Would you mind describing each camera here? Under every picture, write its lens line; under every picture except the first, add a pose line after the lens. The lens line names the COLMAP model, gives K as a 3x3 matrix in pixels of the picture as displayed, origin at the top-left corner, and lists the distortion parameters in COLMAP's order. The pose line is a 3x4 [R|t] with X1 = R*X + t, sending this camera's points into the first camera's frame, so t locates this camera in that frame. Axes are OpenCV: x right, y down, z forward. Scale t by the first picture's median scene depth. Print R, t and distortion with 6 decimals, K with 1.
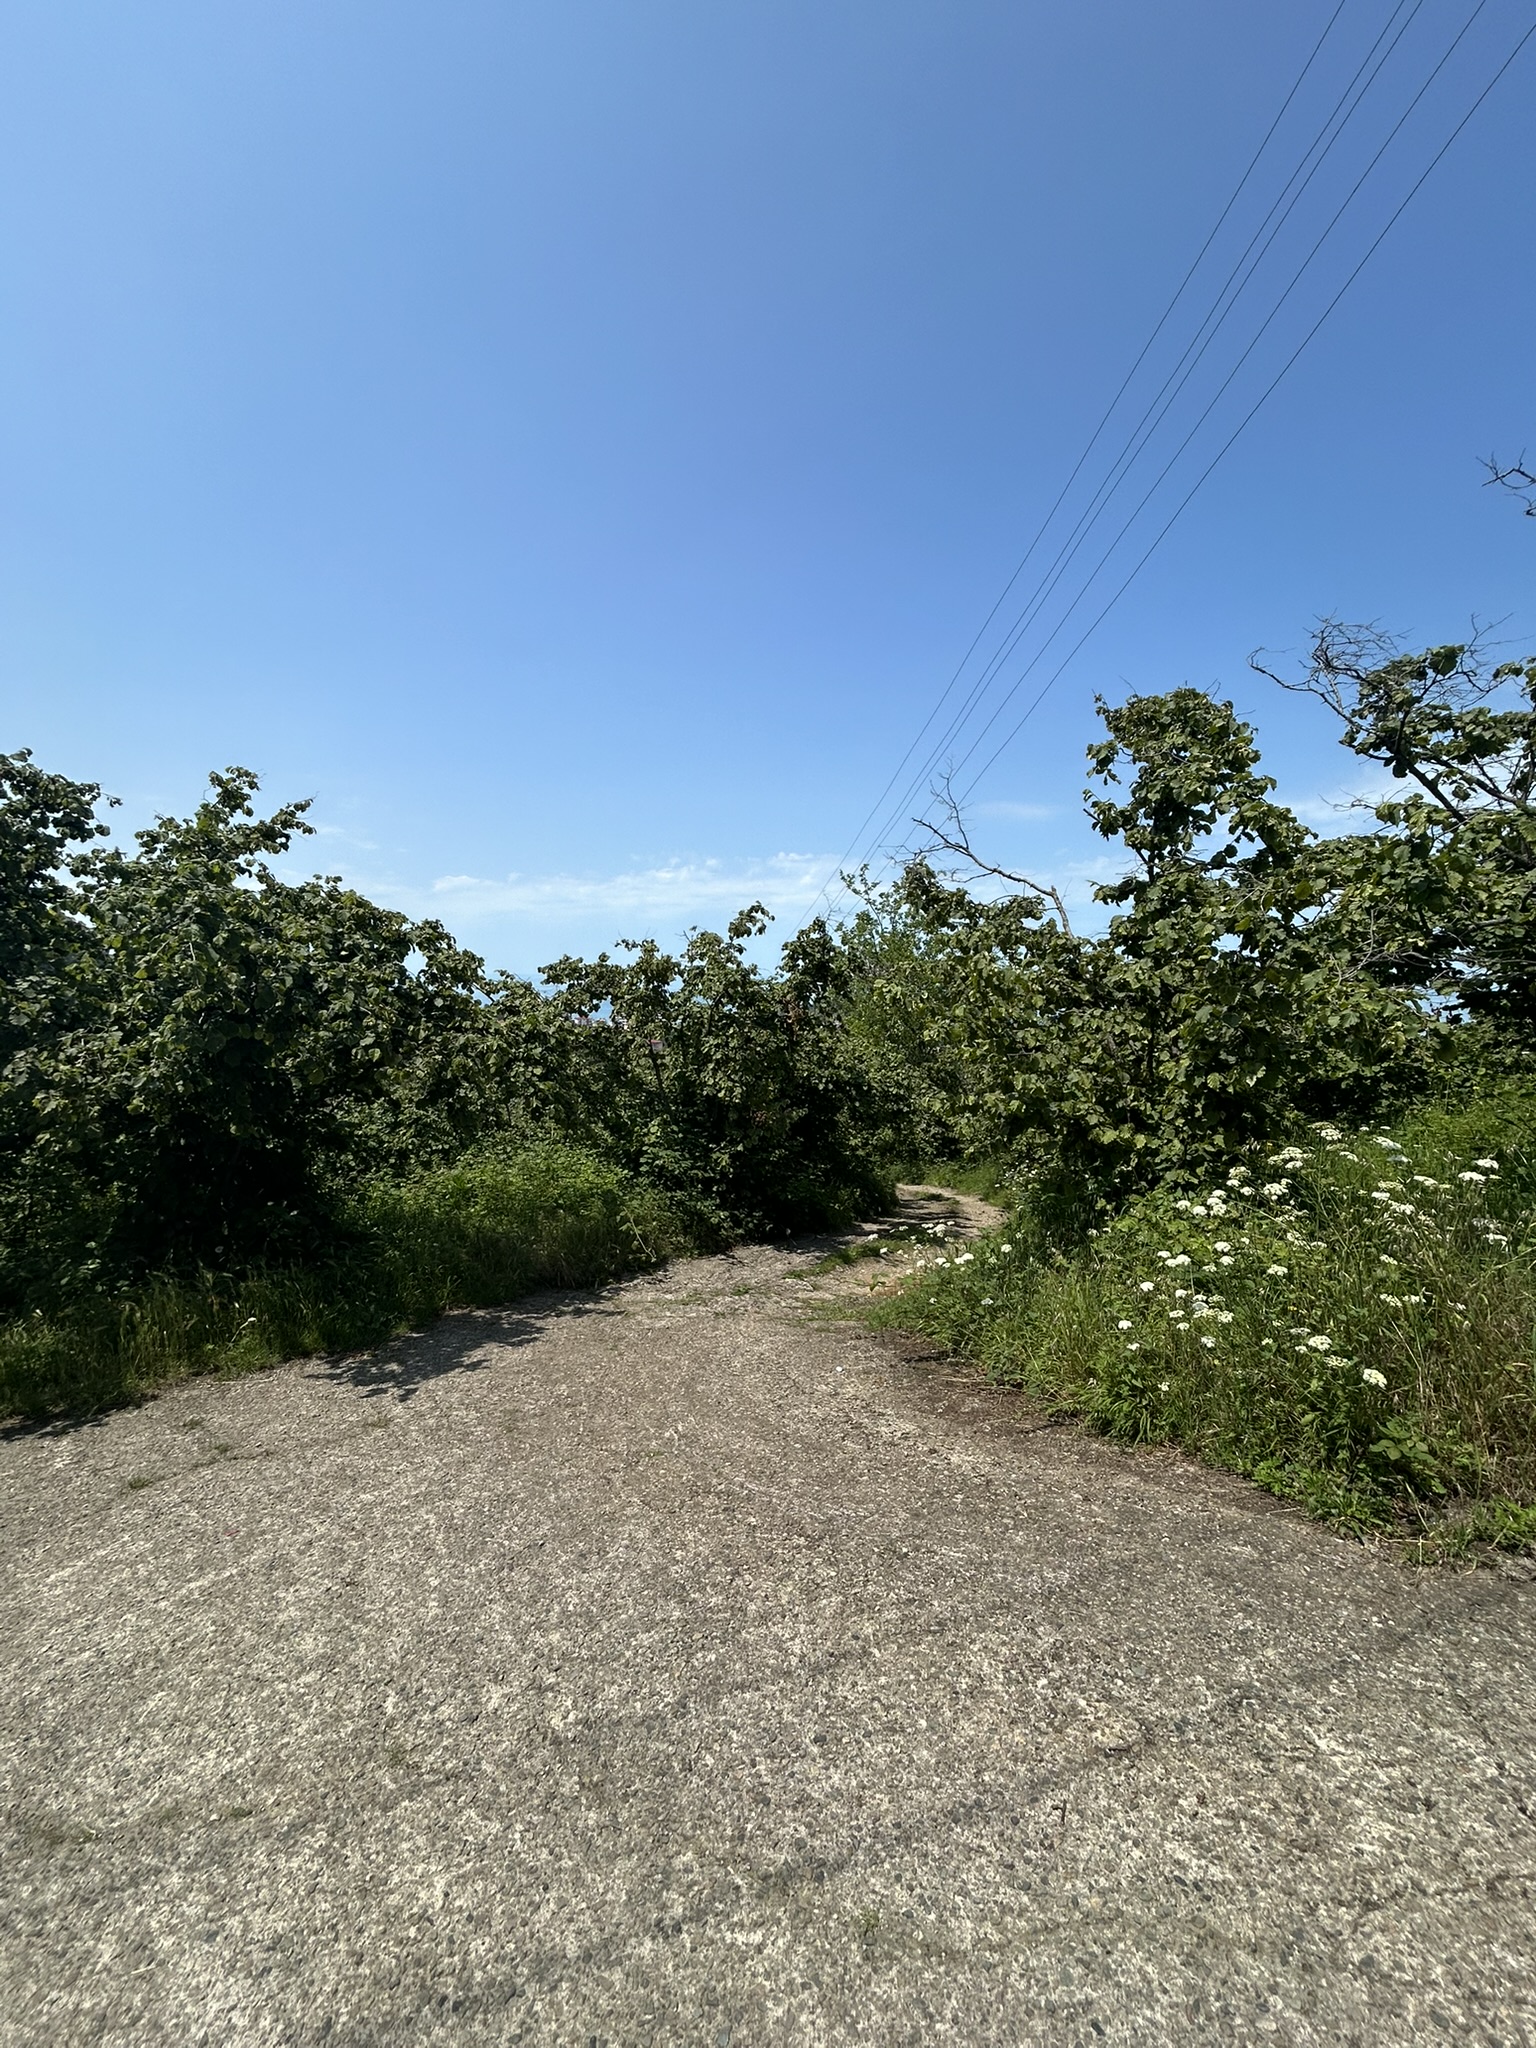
lens RADIAL K [[826.3, 0, 768.8], [0, 826.3, 1000.6], [0, 0, 1]] dist [0.009884, 0.000009]
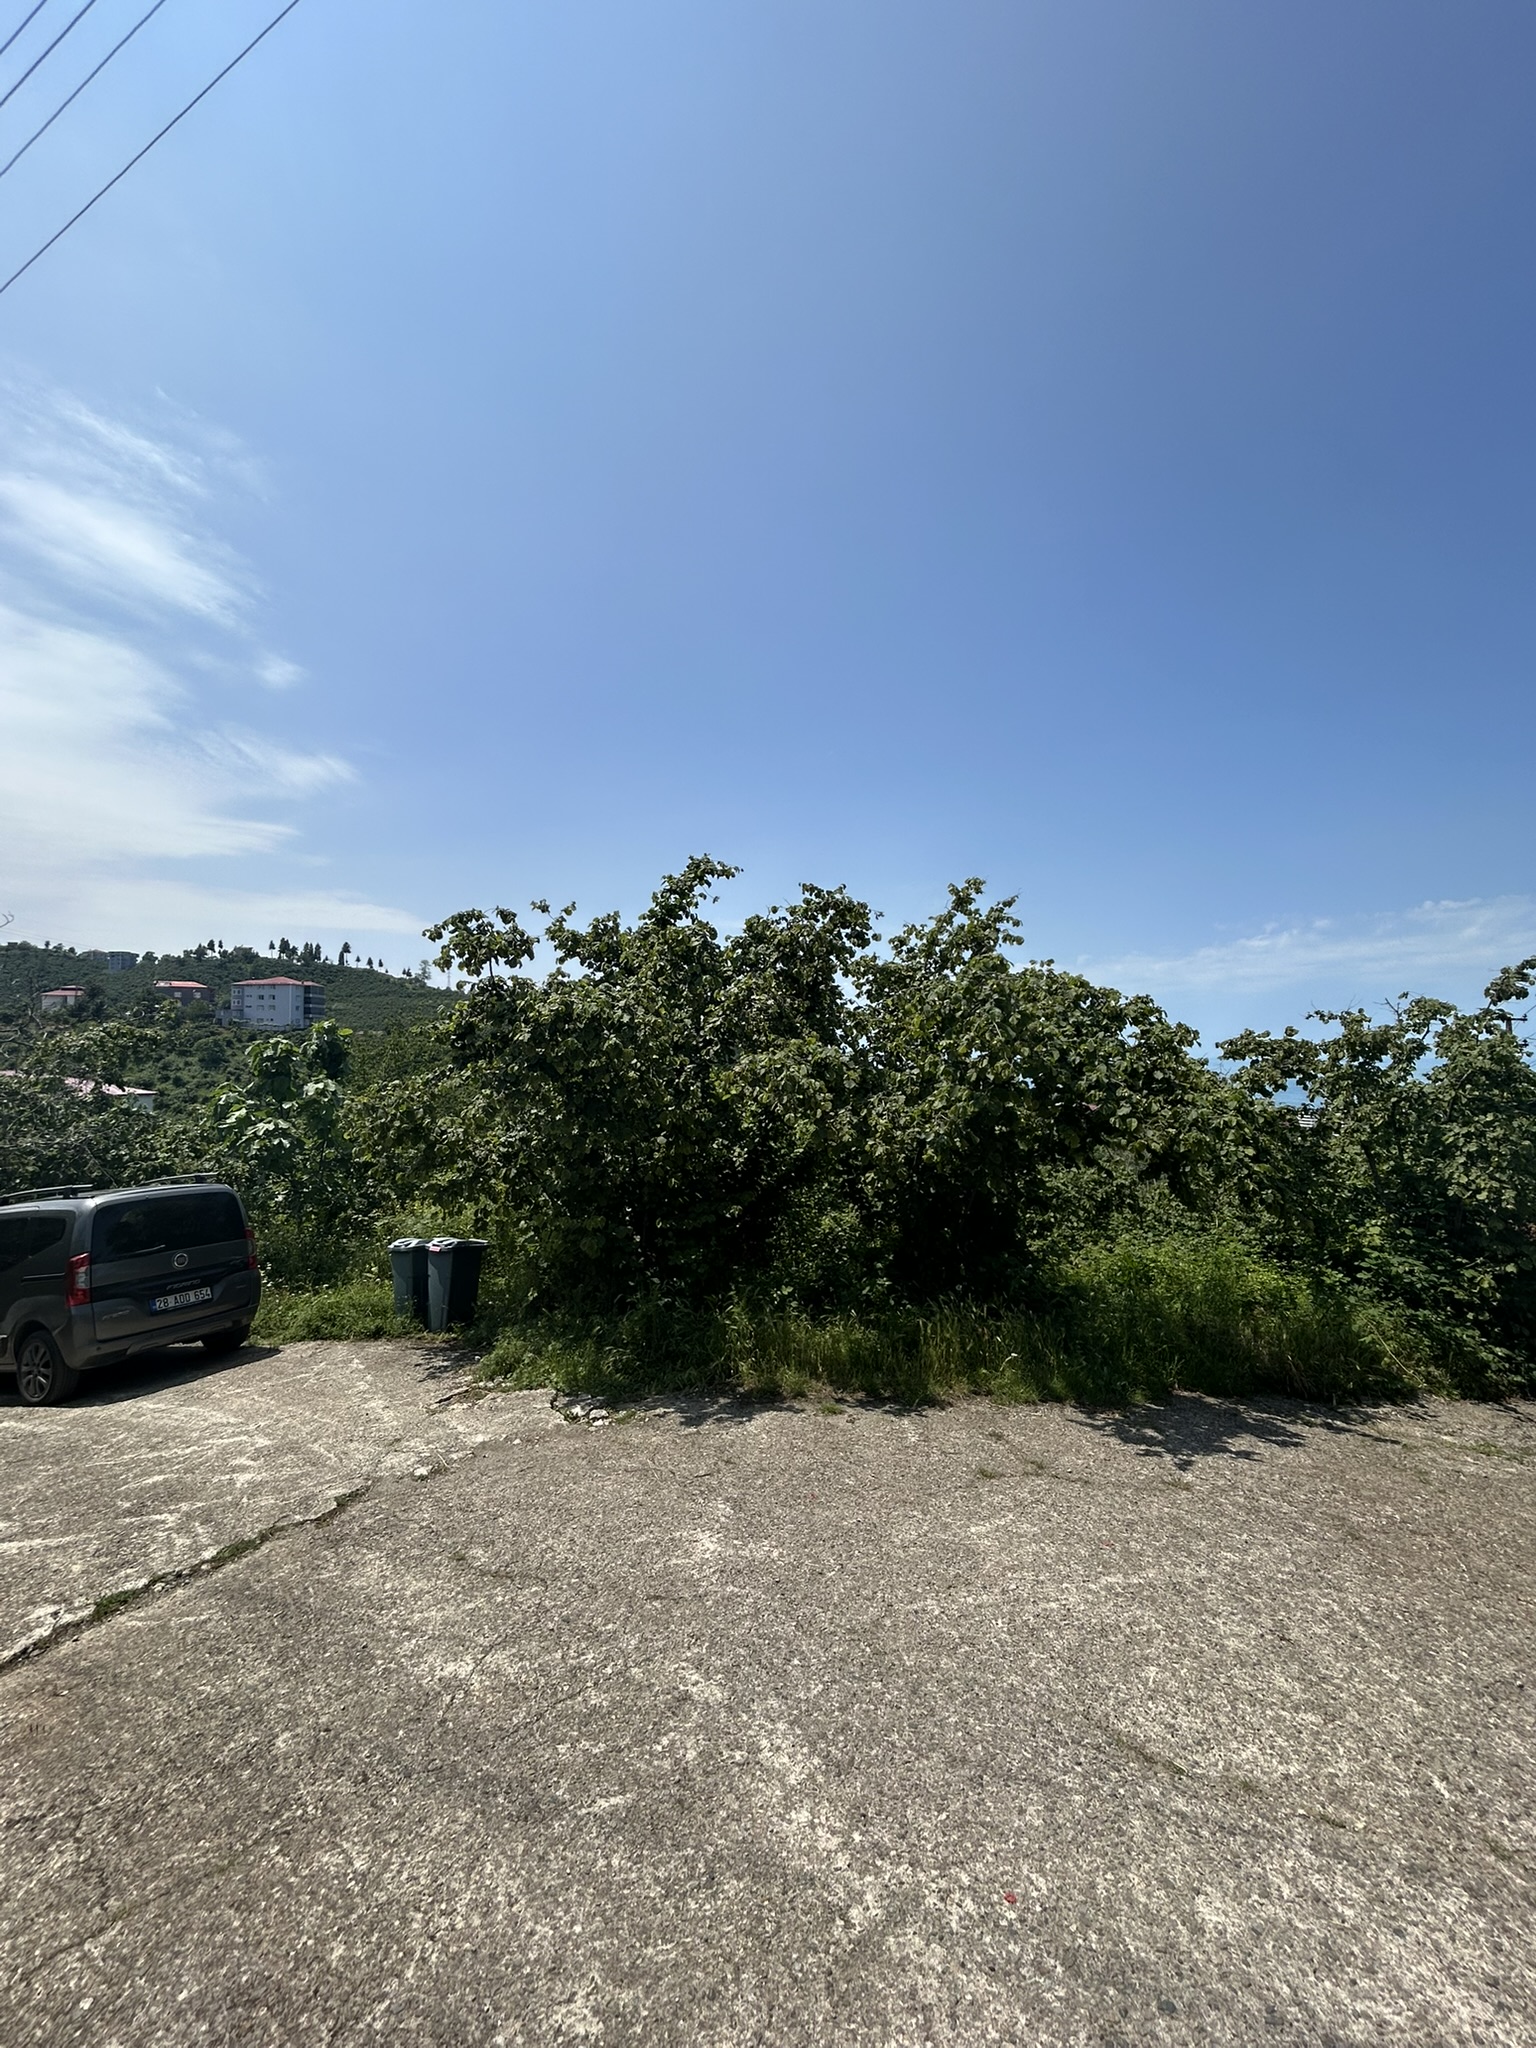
lens RADIAL K [[826.1, 0, 771.4], [0, 826.1, 1022.0], [0, 0, 1]] dist [-0.000415, 0.000085]
pose [[0.790339, -0.032230, -0.611821, -0.132207], [-0.013752, 0.997431, -0.070308, 0.012712], [0.612515, 0.063981, 0.787865, -0.079824]]
